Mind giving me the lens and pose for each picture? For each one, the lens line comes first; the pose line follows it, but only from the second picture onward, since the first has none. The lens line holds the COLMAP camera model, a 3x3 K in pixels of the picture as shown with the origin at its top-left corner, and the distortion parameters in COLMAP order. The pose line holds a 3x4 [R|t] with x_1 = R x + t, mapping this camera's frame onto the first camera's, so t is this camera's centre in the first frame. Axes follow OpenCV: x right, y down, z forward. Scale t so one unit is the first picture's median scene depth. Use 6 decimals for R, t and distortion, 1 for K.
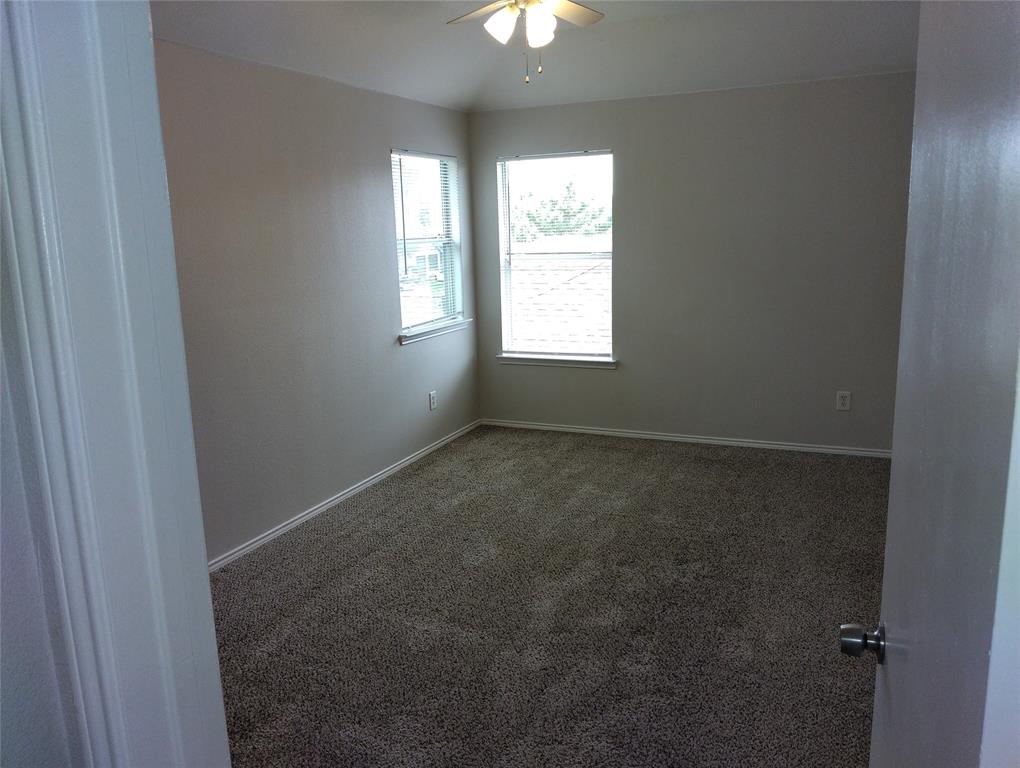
lens RADIAL K [[783.5, 0, 511.3], [0, 783.5, 374.7], [0, 0, 1]] dist [0.045682, -0.107675]
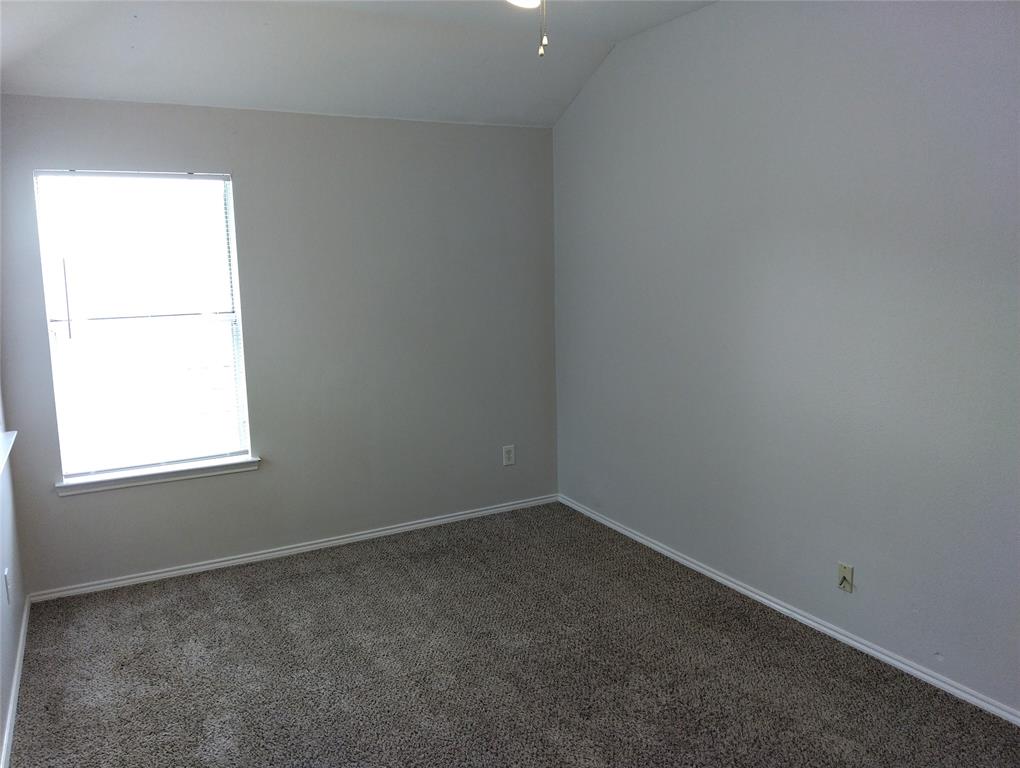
lens RADIAL K [[783.5, 0, 511.3], [0, 783.5, 374.7], [0, 0, 1]] dist [0.045682, -0.107675]
pose [[0.603575, -0.096469, 0.791448, -0.314006], [0.152231, 0.988335, 0.004374, -0.064919], [-0.782638, 0.117843, 0.611221, 0.370242]]
